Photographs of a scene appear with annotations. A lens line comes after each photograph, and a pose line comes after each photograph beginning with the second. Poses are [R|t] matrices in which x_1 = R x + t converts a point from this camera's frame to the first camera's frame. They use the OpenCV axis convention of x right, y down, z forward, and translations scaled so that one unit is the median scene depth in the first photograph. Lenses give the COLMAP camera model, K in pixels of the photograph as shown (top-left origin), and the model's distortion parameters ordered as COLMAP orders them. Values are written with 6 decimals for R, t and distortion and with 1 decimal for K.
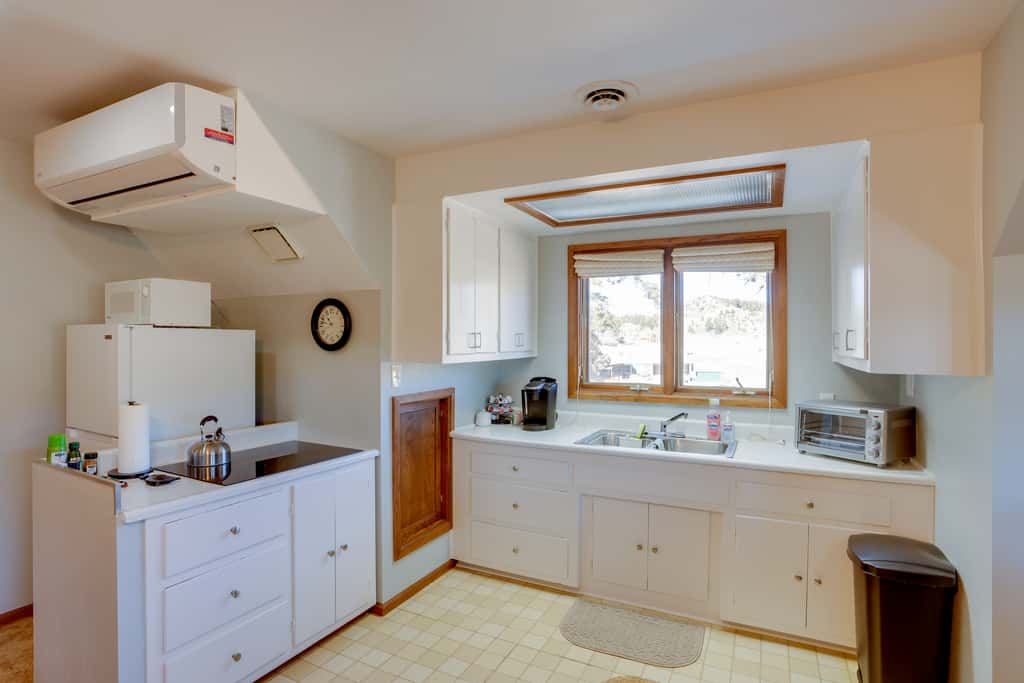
lens RADIAL K [[517.0, 0, 510.5], [0, 517.0, 345.5], [0, 0, 1]] dist [-0.052846, 0.014853]
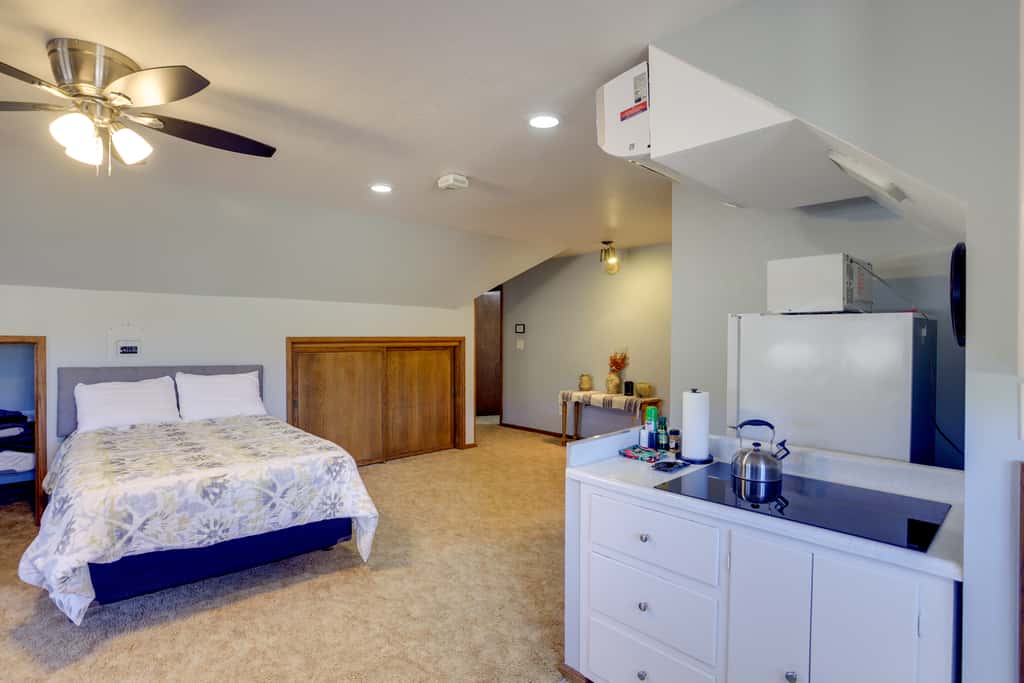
lens RADIAL K [[517.0, 0, 511.0], [0, 517.0, 343.6], [0, 0, 1]] dist [-0.052846, 0.014853]
pose [[-0.332316, 0.007219, -0.943141, 0.256441], [-0.013876, 0.999825, 0.012542, 0.007456], [0.943066, 0.017255, -0.332157, 0.703274]]
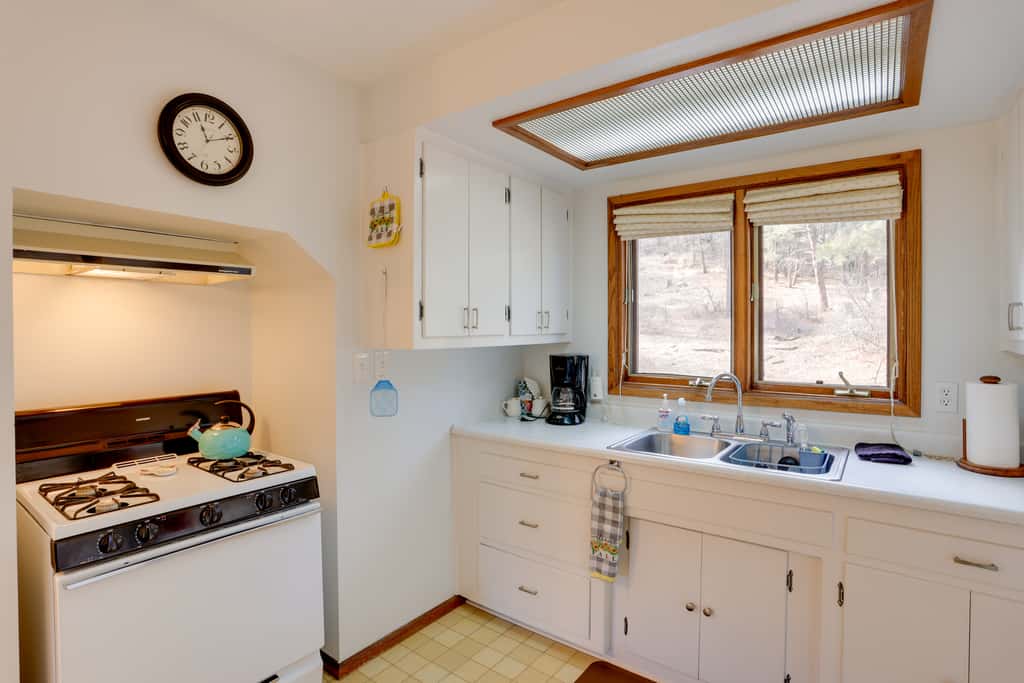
lens RADIAL K [[517.0, 0, 519.3], [0, 517.0, 334.5], [0, 0, 1]] dist [-0.052846, 0.014853]
pose [[0.988790, -0.001910, -0.149301, 0.113457], [0.003011, 0.999970, 0.007147, 0.006686], [0.149283, -0.007516, 0.988766, 0.254360]]
